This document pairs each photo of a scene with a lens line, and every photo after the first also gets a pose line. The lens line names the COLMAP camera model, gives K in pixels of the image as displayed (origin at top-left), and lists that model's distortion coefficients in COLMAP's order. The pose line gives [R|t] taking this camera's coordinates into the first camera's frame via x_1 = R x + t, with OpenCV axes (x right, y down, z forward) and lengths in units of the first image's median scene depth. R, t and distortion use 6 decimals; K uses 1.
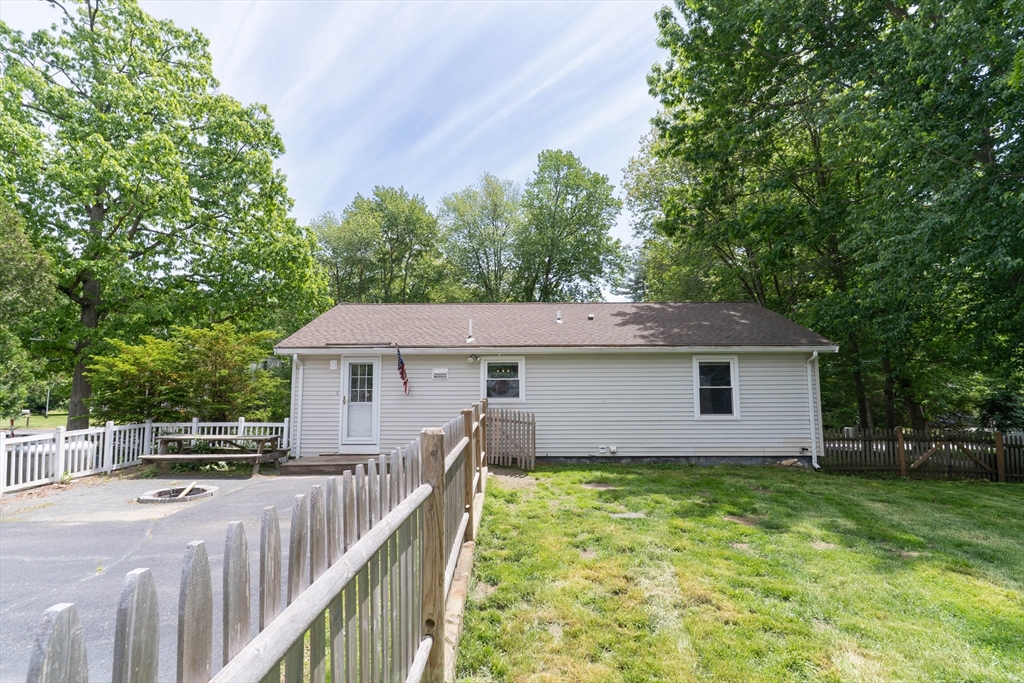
lens RADIAL K [[504.0, 0, 512.0], [0, 504.0, 341.5], [0, 0, 1]] dist [0.000585, -0.000005]
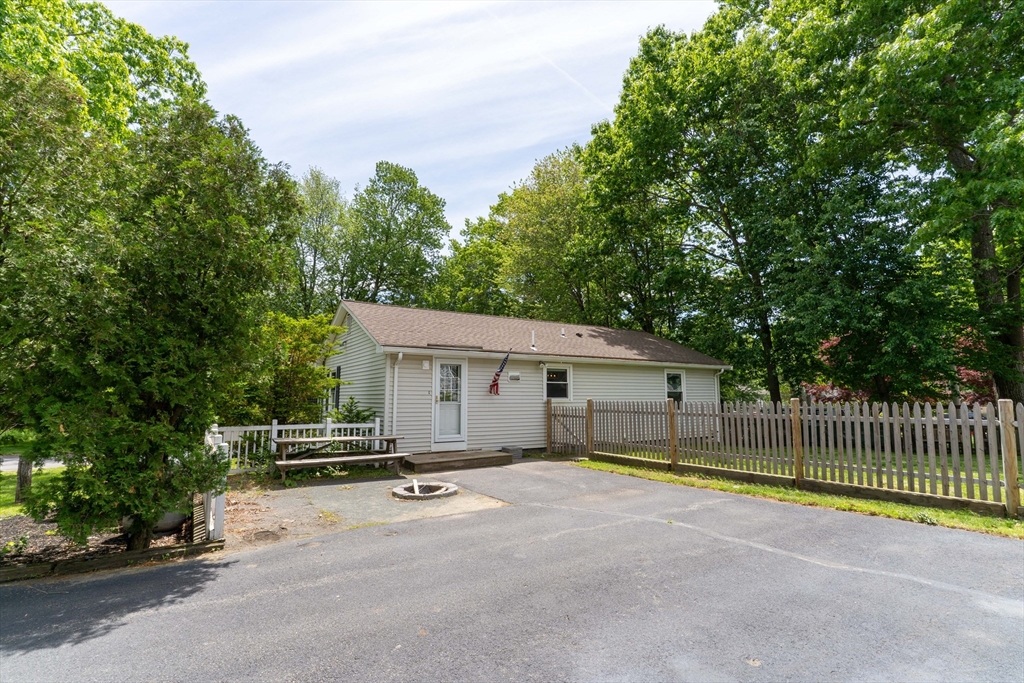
lens RADIAL K [[486.3, 0, 509.8], [0, 486.3, 341.9], [0, 0, 1]] dist [0.000071, 0.000206]
pose [[0.839017, 0.065124, 0.540193, -0.756263], [-0.055618, 0.997876, -0.033916, 0.023499], [-0.541255, -0.001589, 0.840857, 0.077788]]
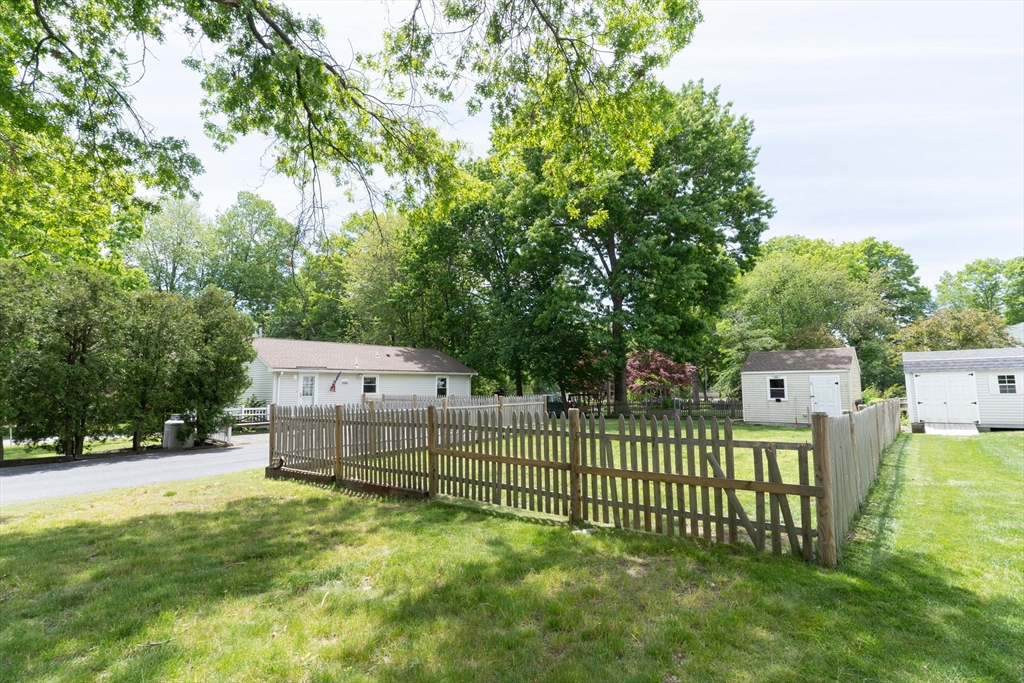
lens RADIAL K [[487.1, 0, 510.6], [0, 487.1, 339.4], [0, 0, 1]] dist [0.000119, -0.000836]
pose [[0.645919, 0.071661, 0.760035, -1.281781], [-0.071358, 0.996893, -0.033350, -0.097974], [-0.760064, -0.032693, 0.649026, -0.881187]]
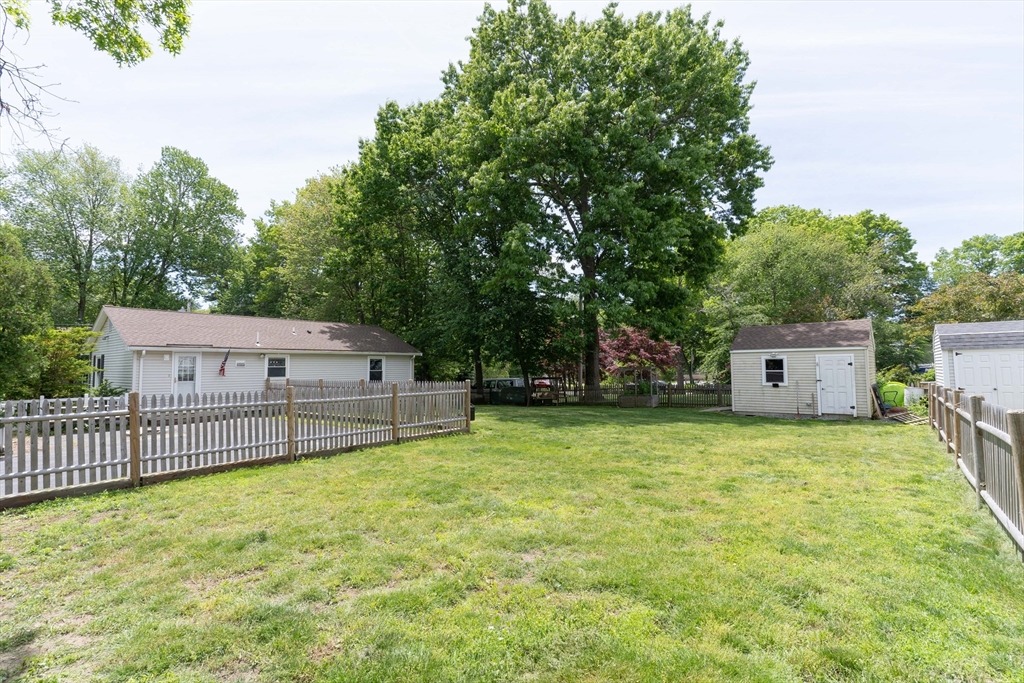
lens RADIAL K [[487.1, 0, 510.6], [0, 487.1, 339.4], [0, 0, 1]] dist [0.000119, -0.000836]
pose [[0.629893, 0.043419, 0.775467, -0.858876], [-0.070333, 0.997523, 0.001278, -0.086100], [-0.773491, -0.055346, 0.631387, -0.762657]]
